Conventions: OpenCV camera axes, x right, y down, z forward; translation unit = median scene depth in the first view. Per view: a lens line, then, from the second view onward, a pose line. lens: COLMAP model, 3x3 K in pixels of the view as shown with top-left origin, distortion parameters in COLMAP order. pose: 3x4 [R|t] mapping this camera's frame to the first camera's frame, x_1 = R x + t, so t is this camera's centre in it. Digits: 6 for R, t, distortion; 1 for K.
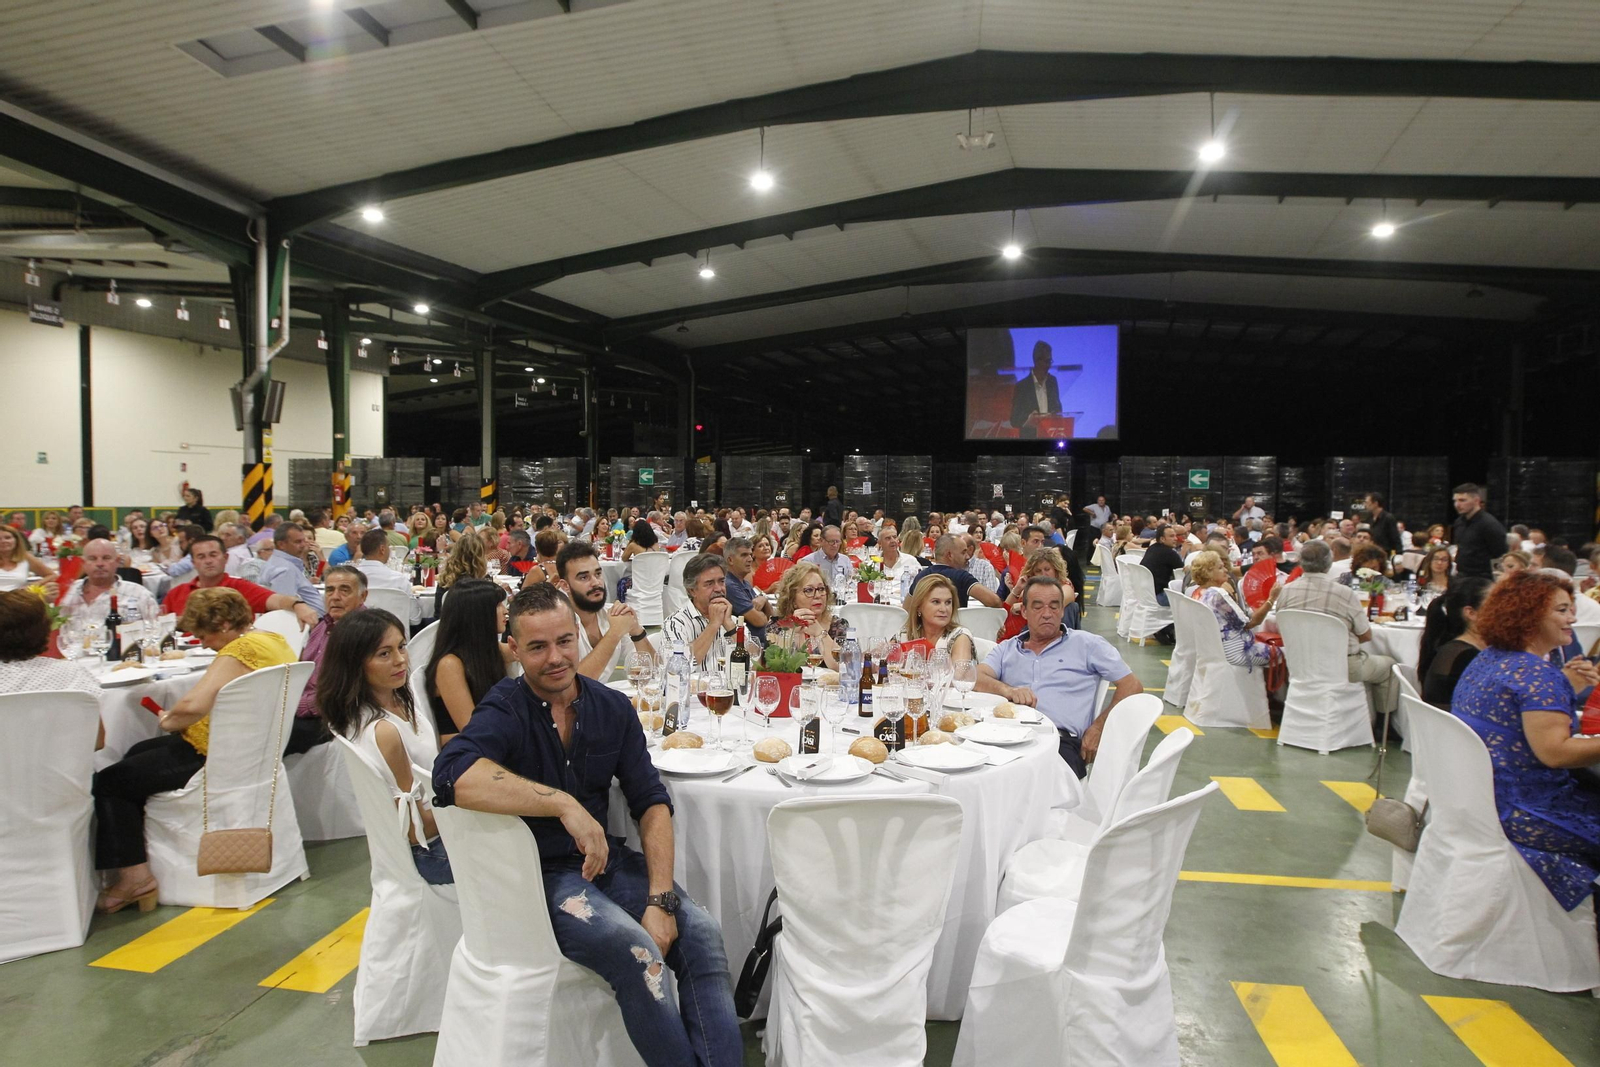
lens RADIAL K [[954.9, 0, 798.9], [0, 954.9, 542.7], [0, 0, 1]] dist [-0.062046, 0.032682]
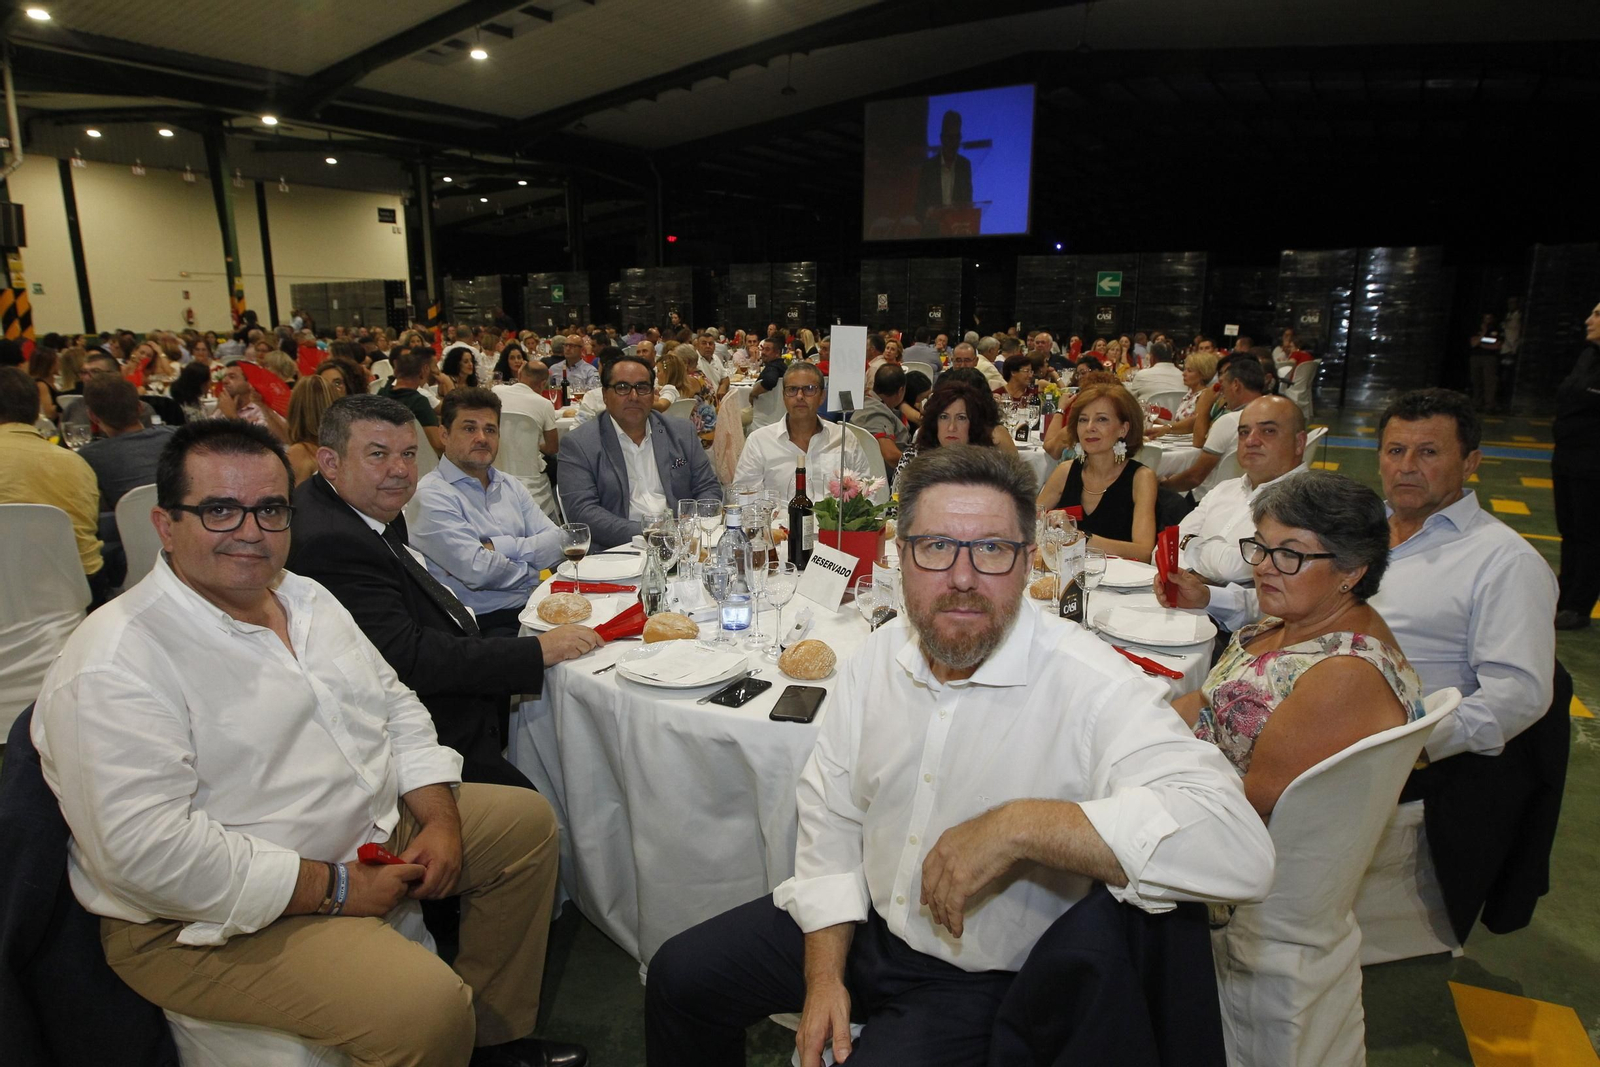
lens RADIAL K [[954.9, 0, 798.9], [0, 954.9, 542.7], [0, 0, 1]] dist [-0.062046, 0.032682]
pose [[0.965591, 0.049953, -0.255222, 0.347971], [-0.002272, 0.982963, 0.183791, -0.000342], [0.260055, -0.176887, 0.949254, 0.142673]]
